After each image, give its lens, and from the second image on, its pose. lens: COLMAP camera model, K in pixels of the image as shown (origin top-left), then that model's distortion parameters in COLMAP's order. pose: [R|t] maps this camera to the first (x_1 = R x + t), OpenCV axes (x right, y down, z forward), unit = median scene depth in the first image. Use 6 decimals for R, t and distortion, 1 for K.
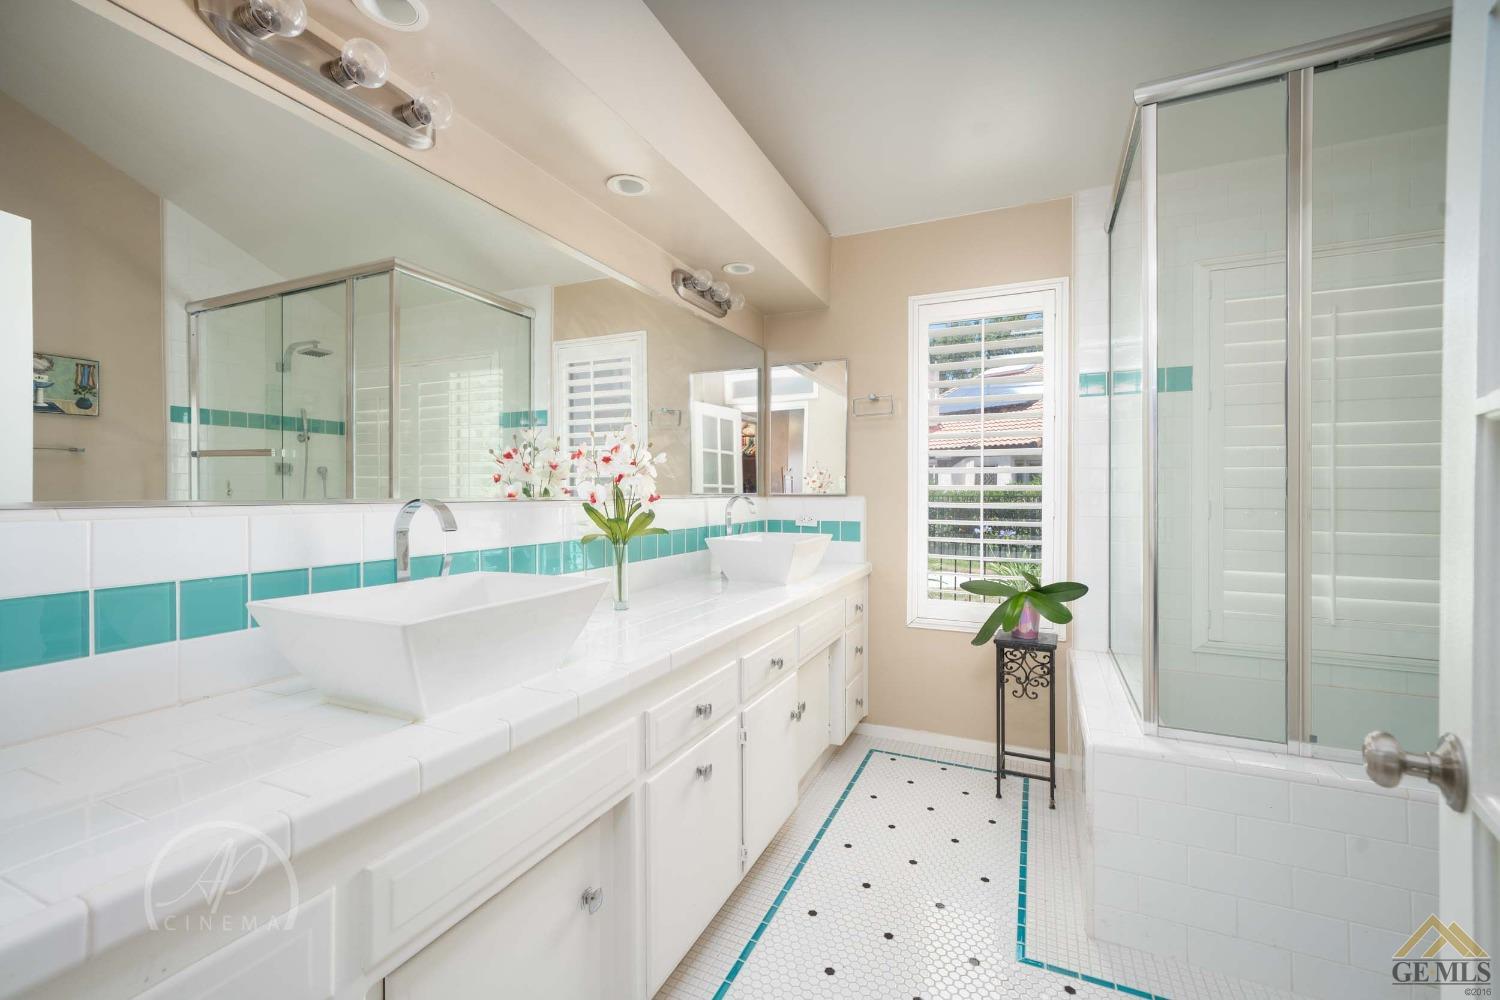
lens RADIAL K [[645.3, 0, 746.3], [0, 645.3, 498.2], [0, 0, 1]] dist [0.008374, -0.000511]
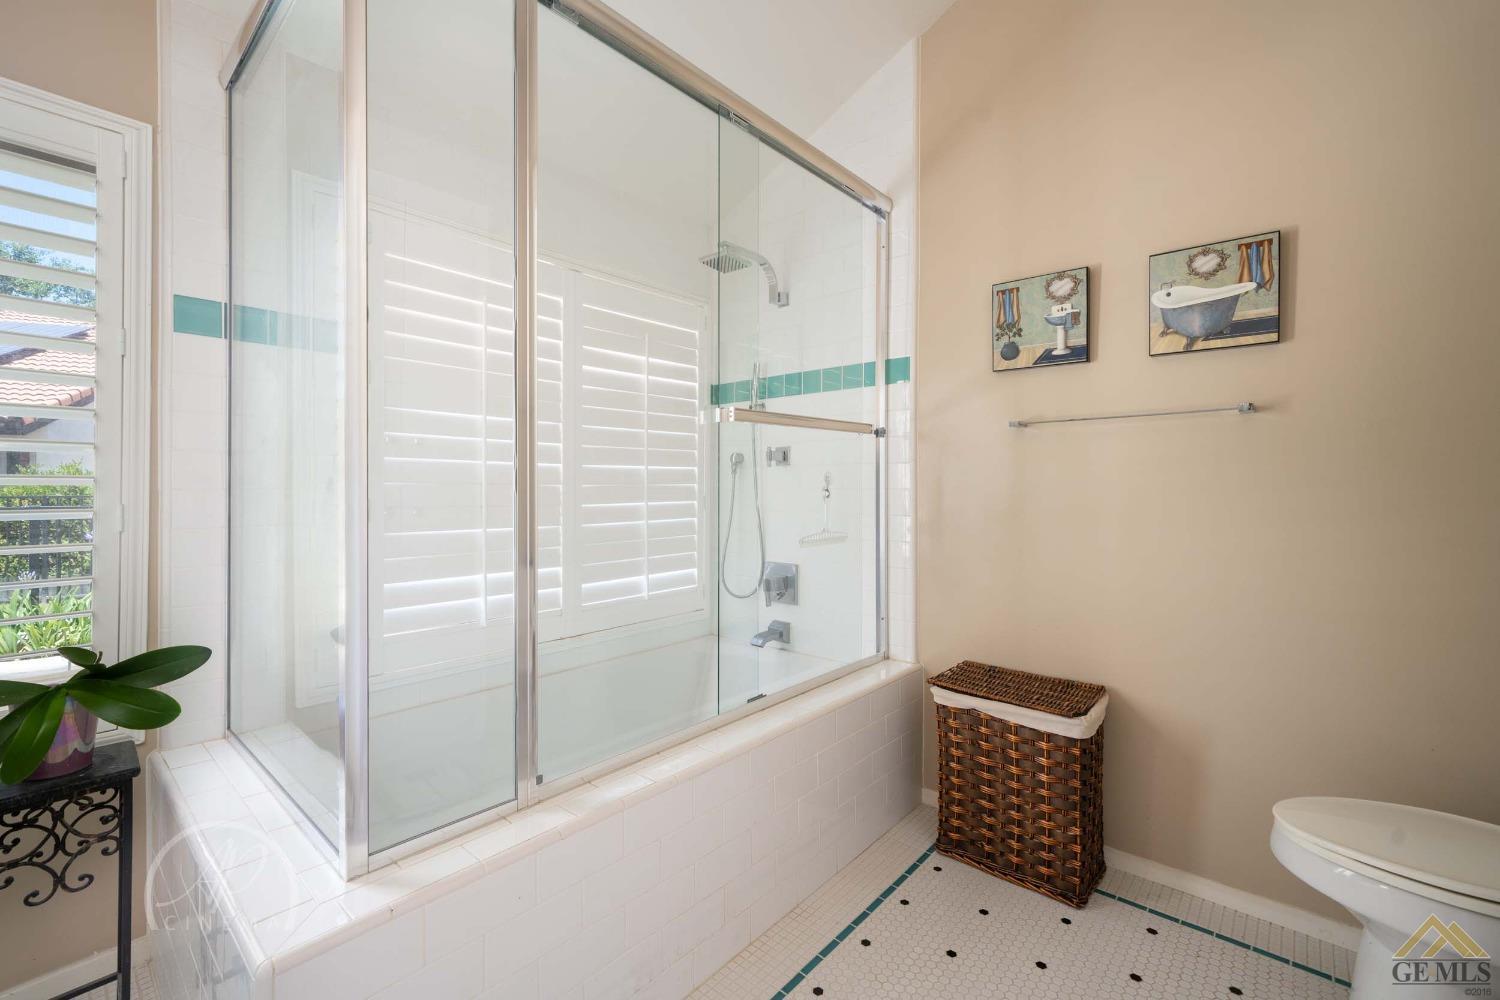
lens RADIAL K [[645.3, 0, 746.3], [0, 645.3, 491.0], [0, 0, 1]] dist [0.008374, -0.000511]
pose [[0.282927, 0.009492, 0.959095, 0.090583], [-0.003912, 0.999954, -0.008742, -0.004640], [-0.959134, -0.001278, 0.282951, 0.341057]]
